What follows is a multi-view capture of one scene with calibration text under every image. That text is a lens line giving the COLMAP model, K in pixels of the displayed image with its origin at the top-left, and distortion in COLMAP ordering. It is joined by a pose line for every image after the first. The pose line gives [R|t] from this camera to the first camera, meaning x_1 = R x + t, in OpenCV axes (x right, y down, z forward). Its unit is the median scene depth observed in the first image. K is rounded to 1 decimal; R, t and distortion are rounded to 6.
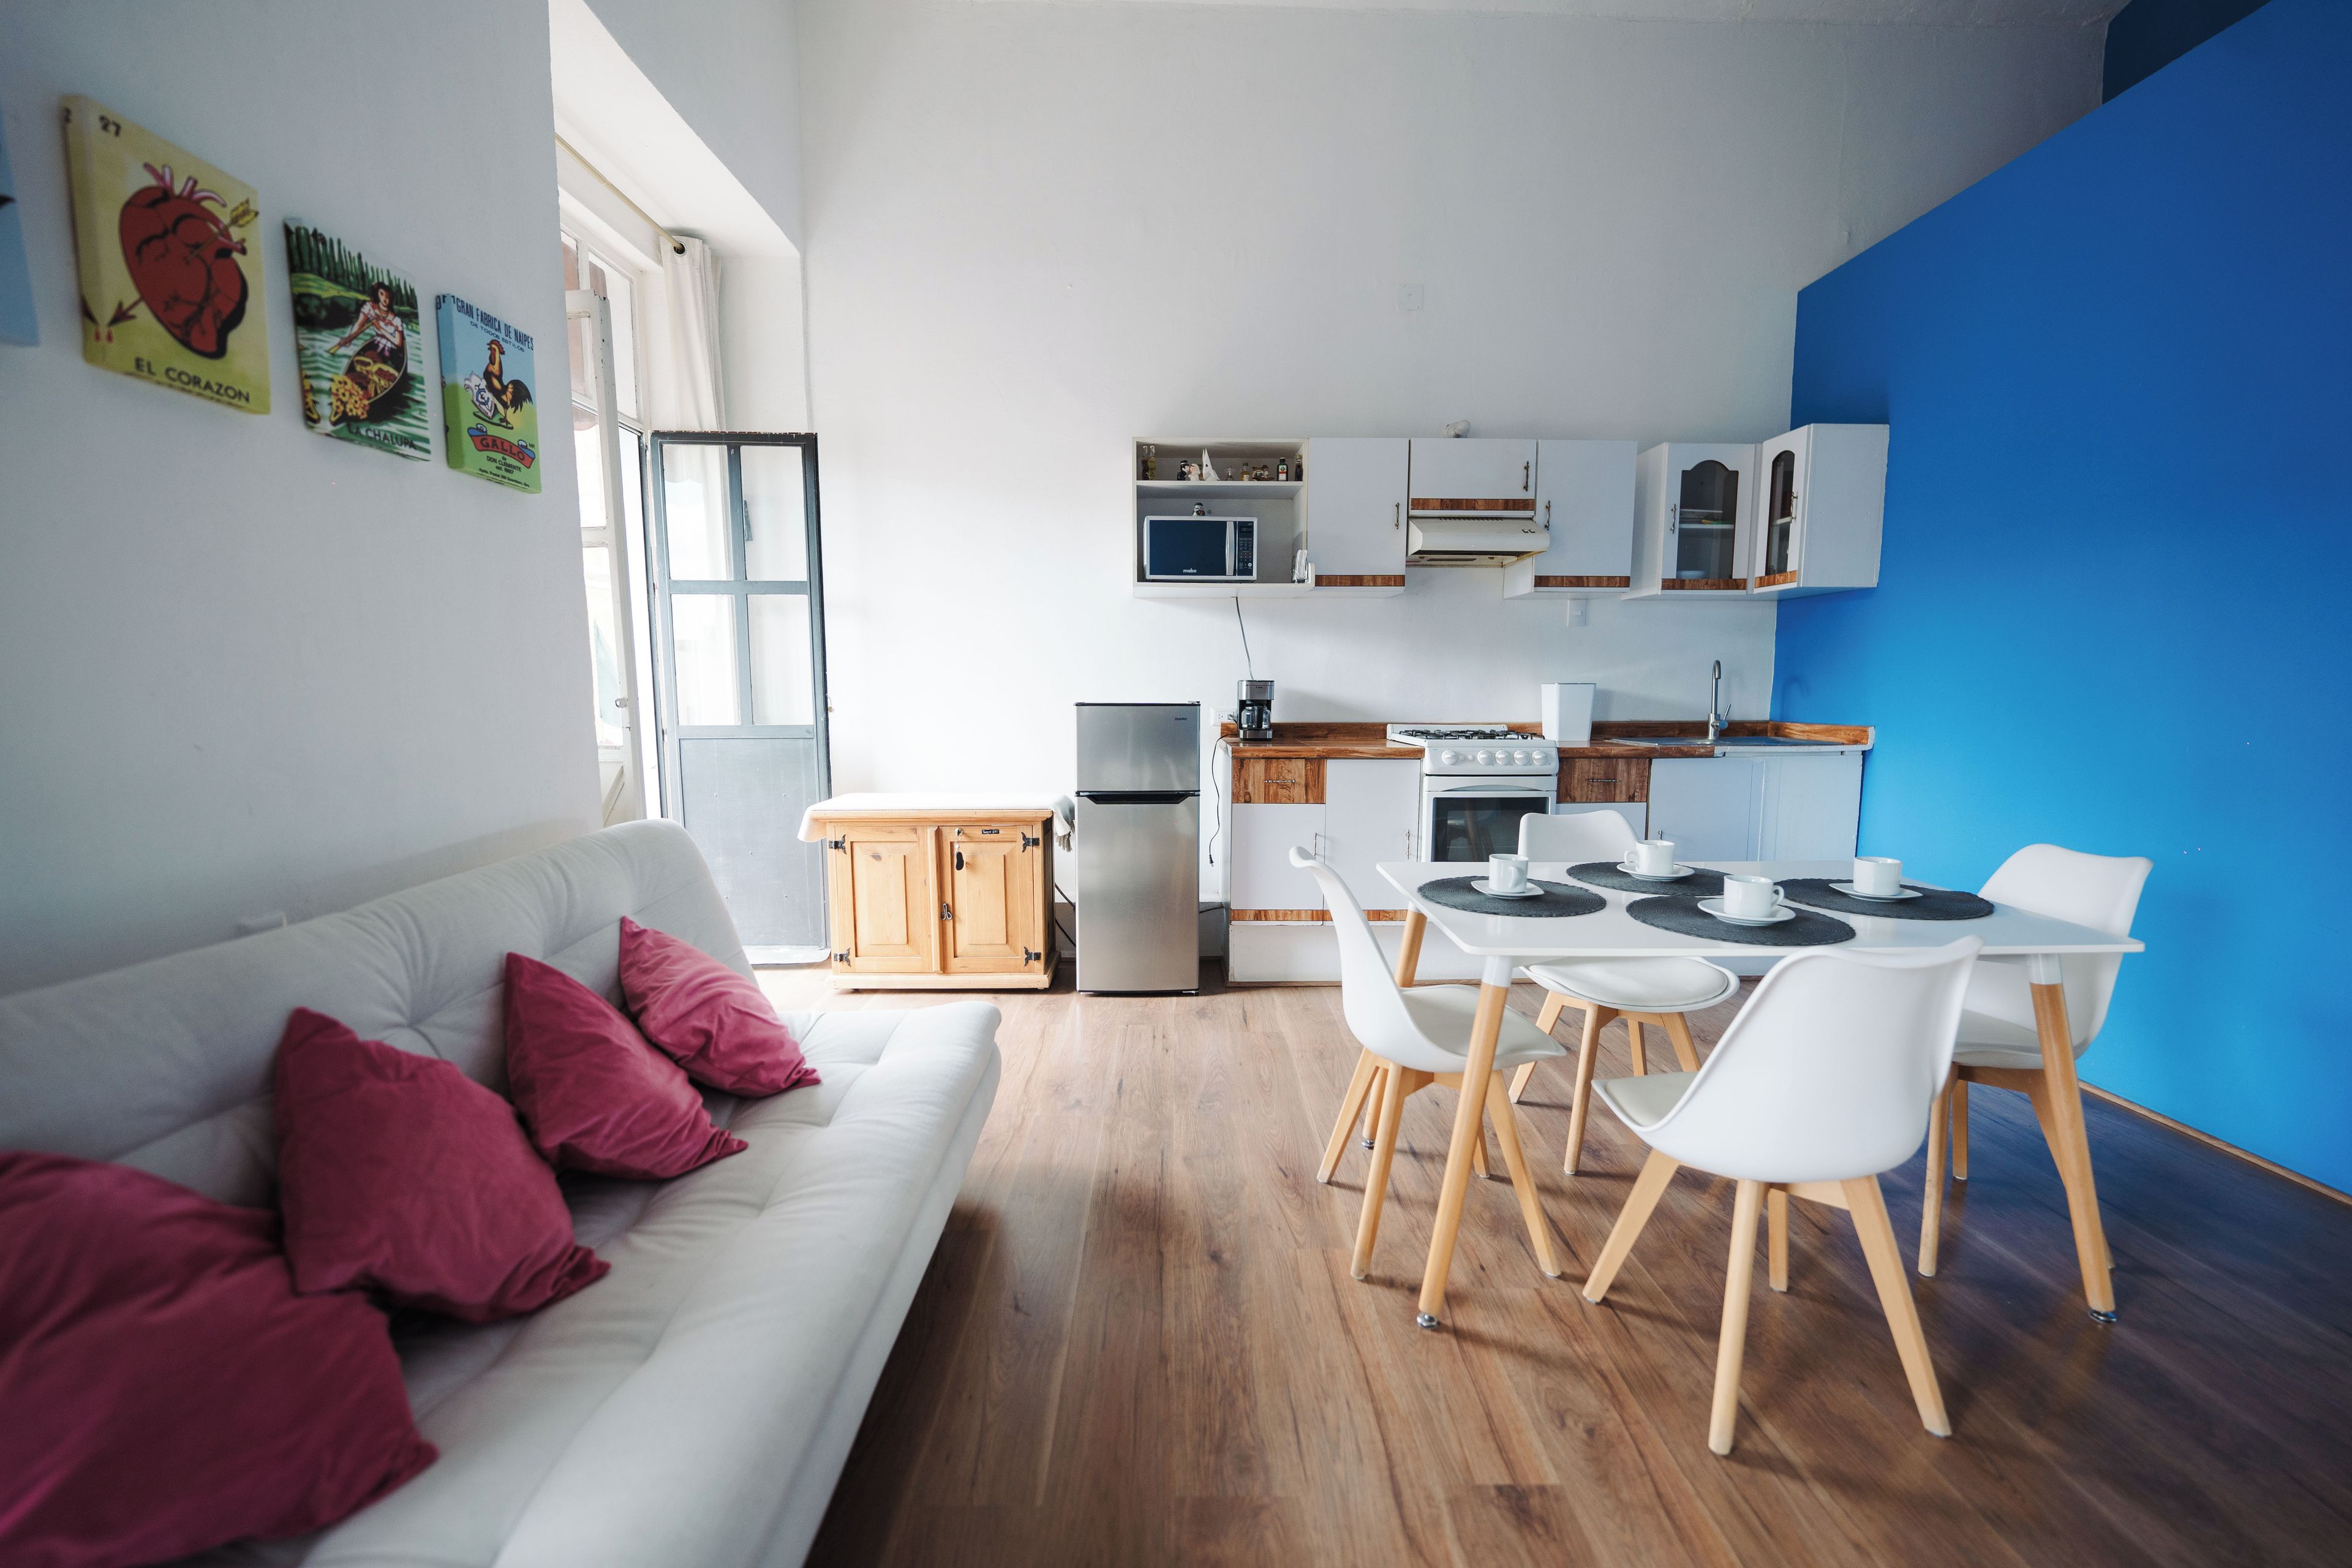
lens RADIAL K [[984.7, 0, 1183.1], [0, 984.7, 788.2], [0, 0, 1]] dist [-0.000519, -0.001850]
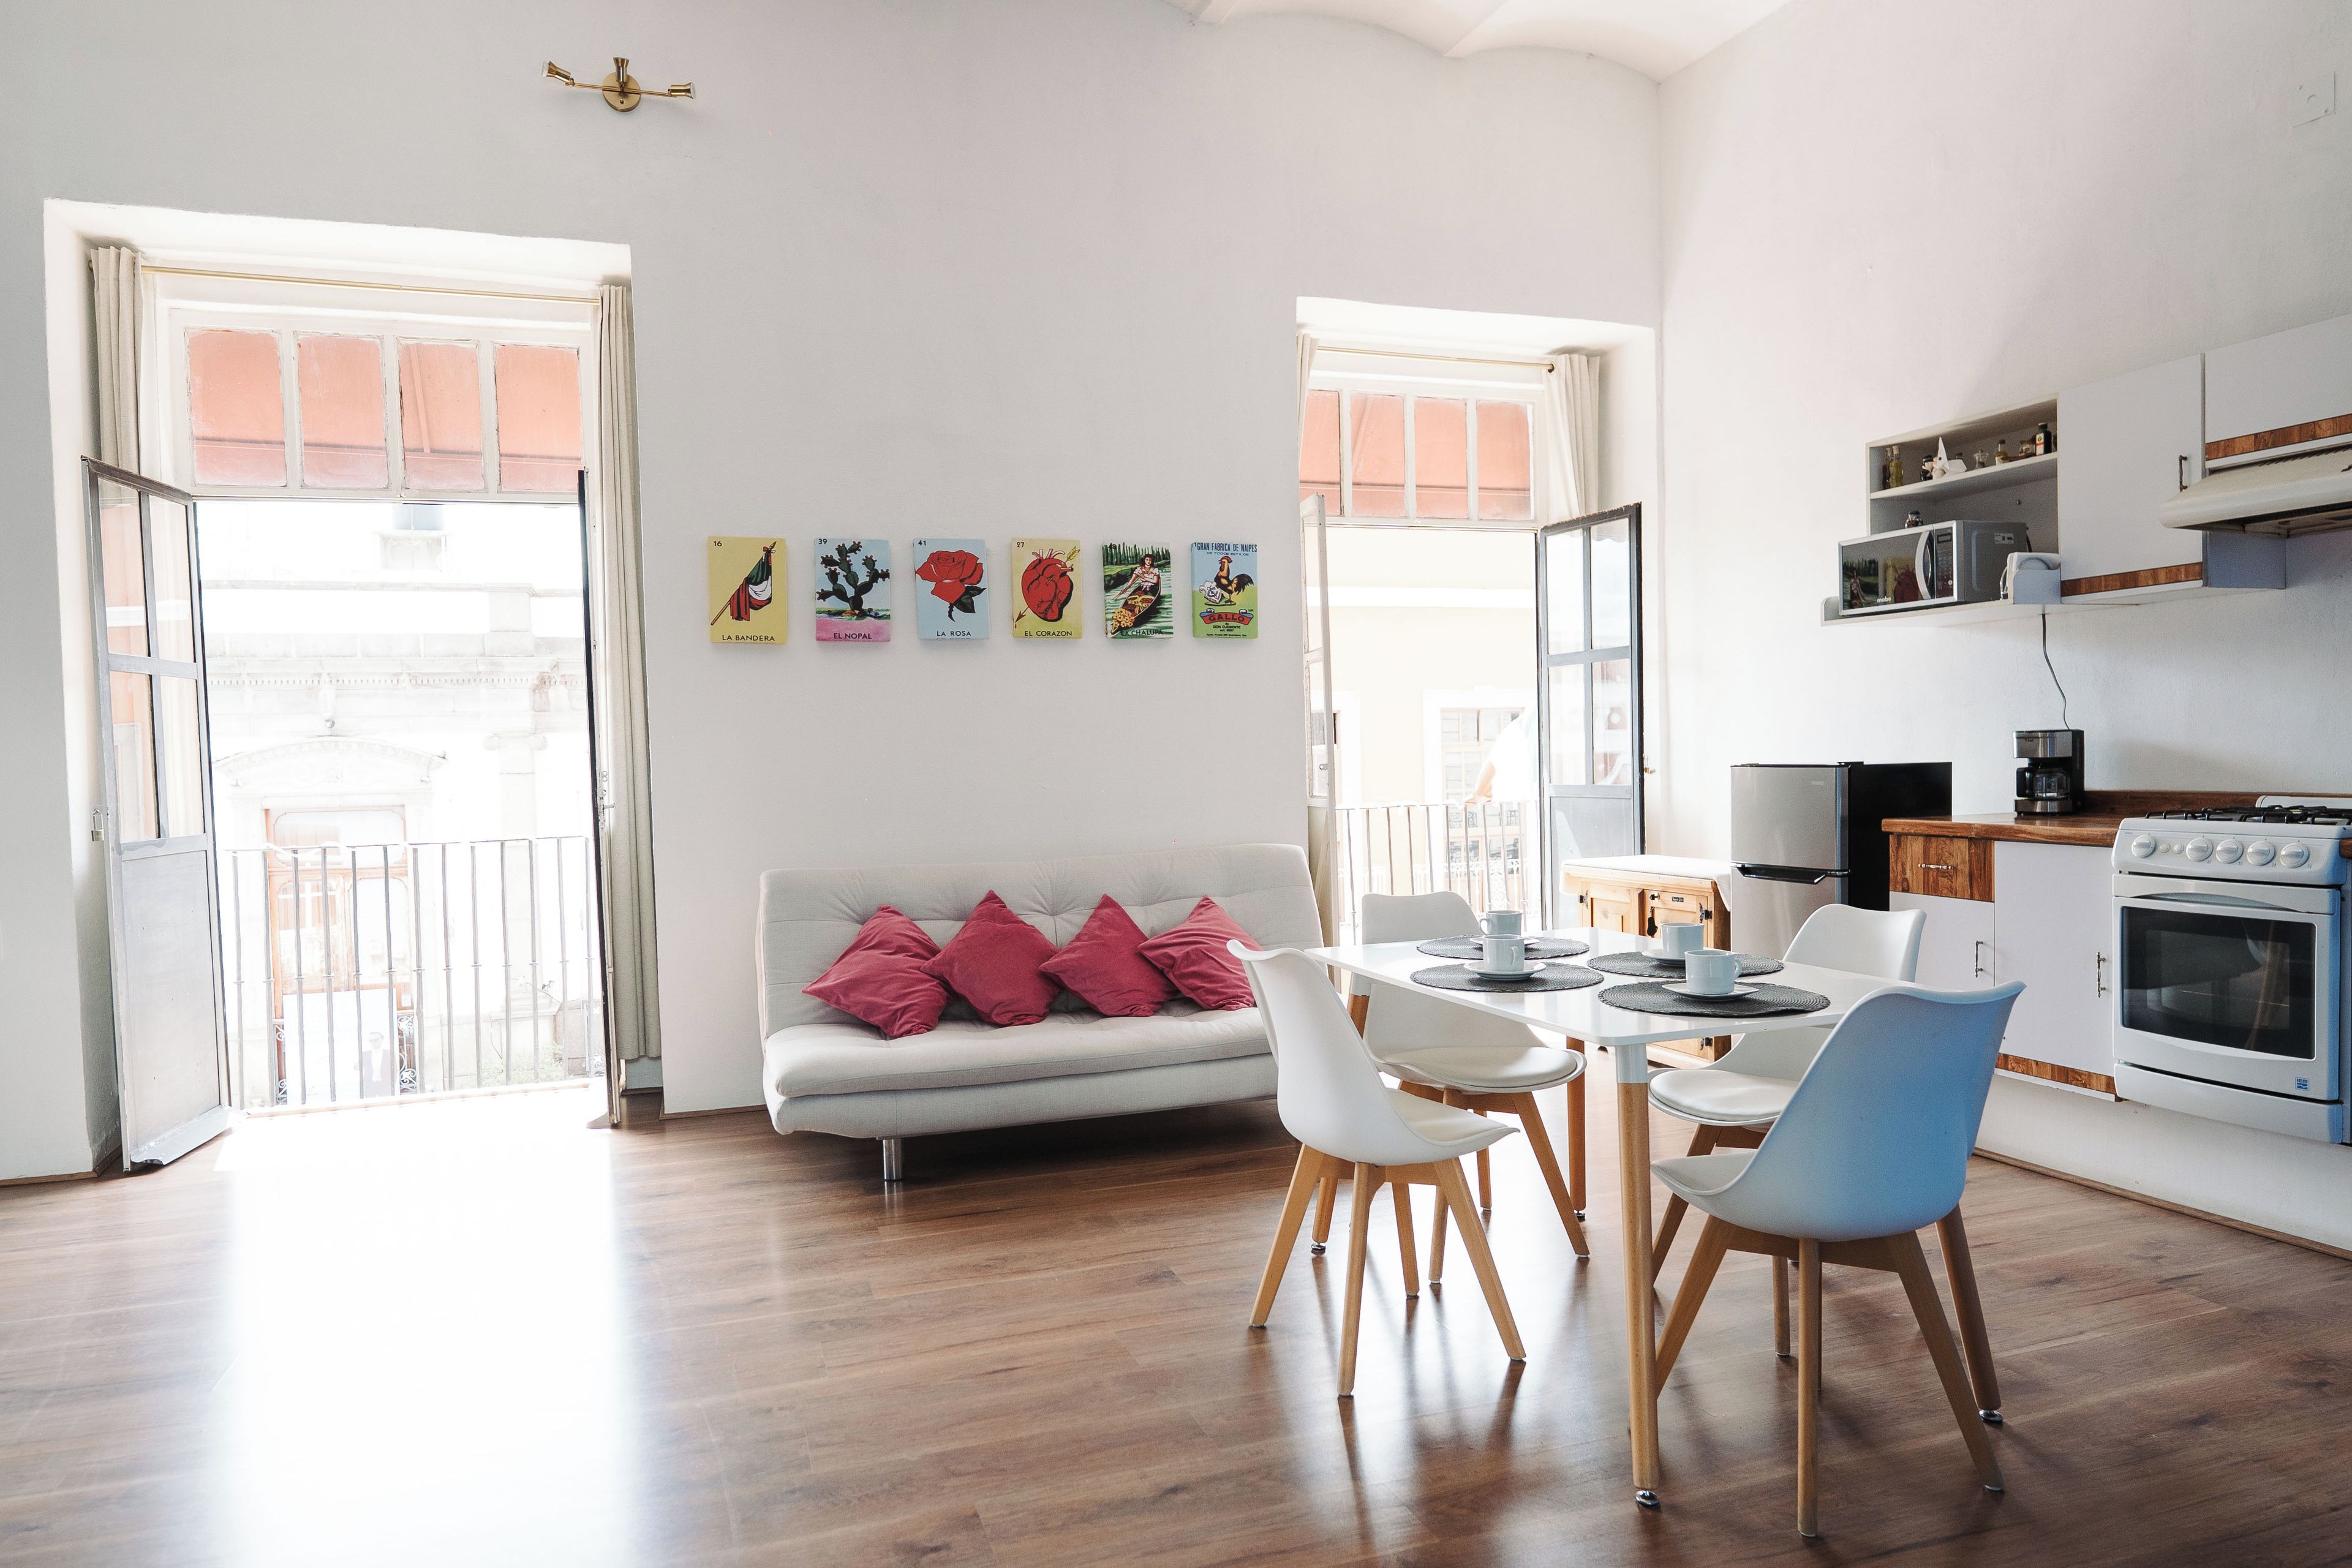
lens RADIAL K [[1492.6, 0, 1177.7], [0, 1492.6, 786.6], [0, 0, 1]] dist [0.005904, -0.002097]
pose [[0.306624, 0.012777, -0.951745, 1.013258], [-0.073031, 0.997278, -0.010140, -0.014006], [0.949025, 0.072616, 0.306723, 0.089982]]
